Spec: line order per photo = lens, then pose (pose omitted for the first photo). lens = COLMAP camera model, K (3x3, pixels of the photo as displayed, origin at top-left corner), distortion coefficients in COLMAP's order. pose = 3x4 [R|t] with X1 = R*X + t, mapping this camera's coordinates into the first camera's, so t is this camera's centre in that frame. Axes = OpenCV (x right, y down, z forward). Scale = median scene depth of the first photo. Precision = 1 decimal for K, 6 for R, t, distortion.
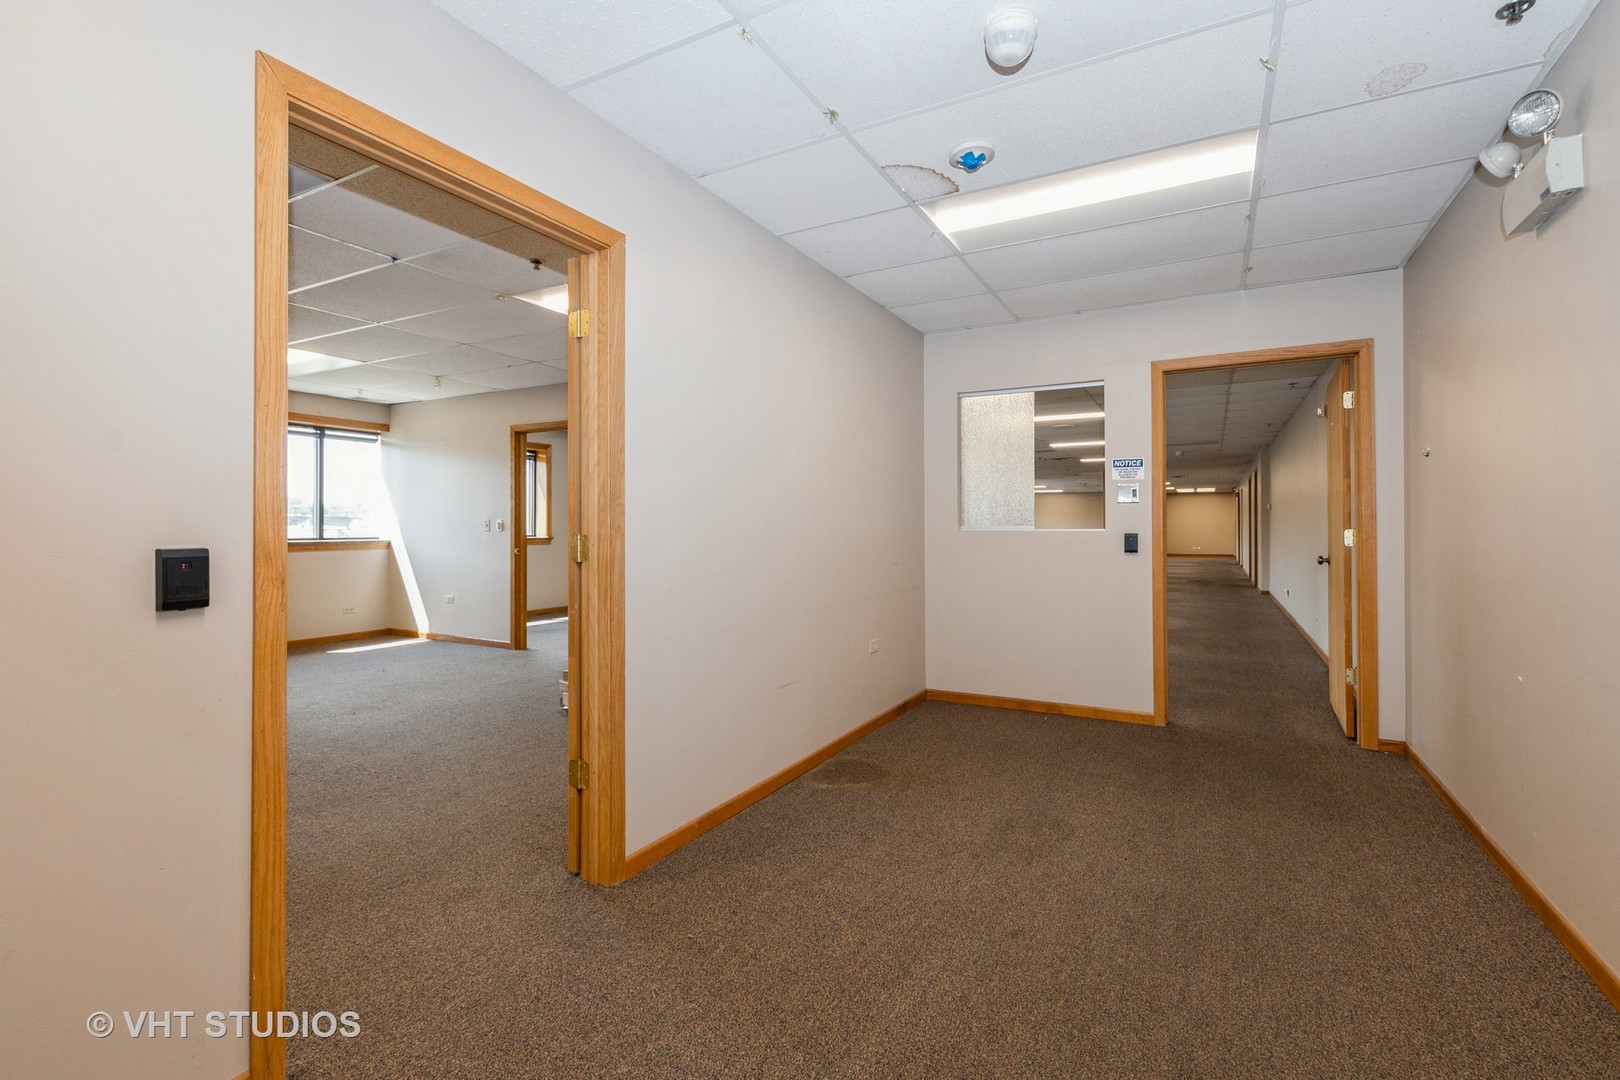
lens RADIAL K [[727.3, 0, 835.8], [0, 727.3, 520.2], [0, 0, 1]] dist [-0.001274, -0.000412]
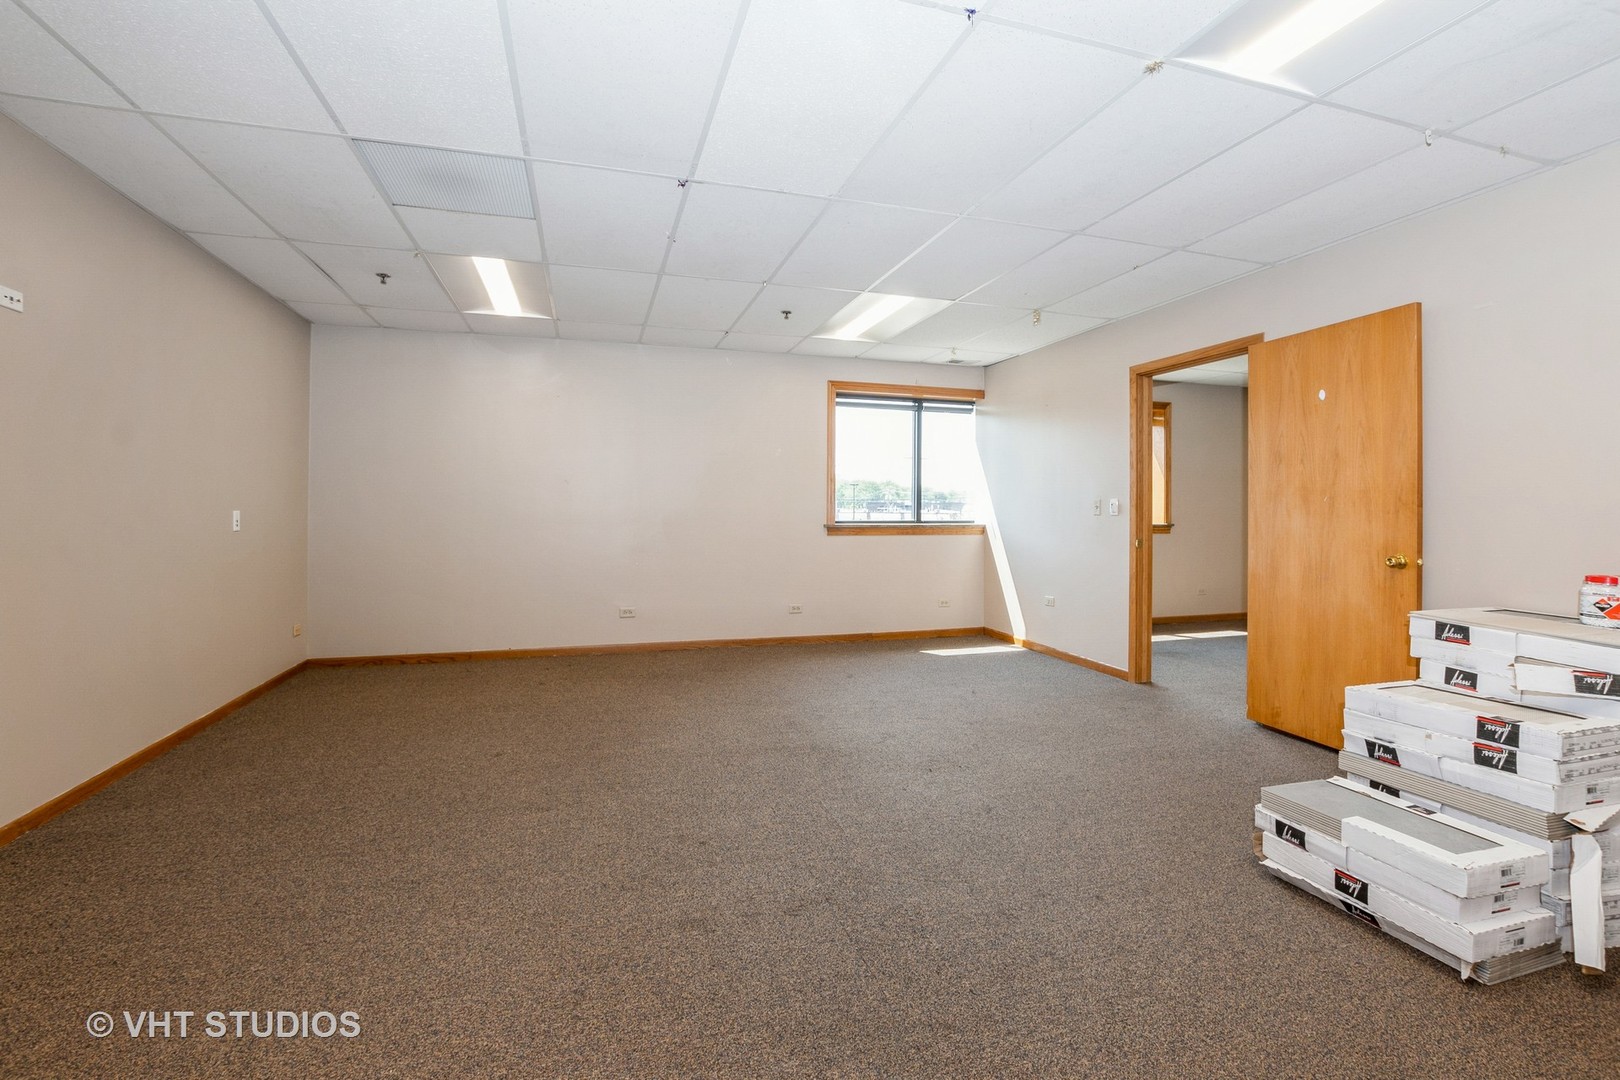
lens RADIAL K [[727.3, 0, 835.8], [0, 727.3, 520.2], [0, 0, 1]] dist [-0.001274, -0.000412]
pose [[0.721570, 0.012104, -0.692235, -0.152995], [0.001430, 0.999819, 0.018972, 0.006040], [0.692340, -0.014679, 0.721422, 0.271649]]
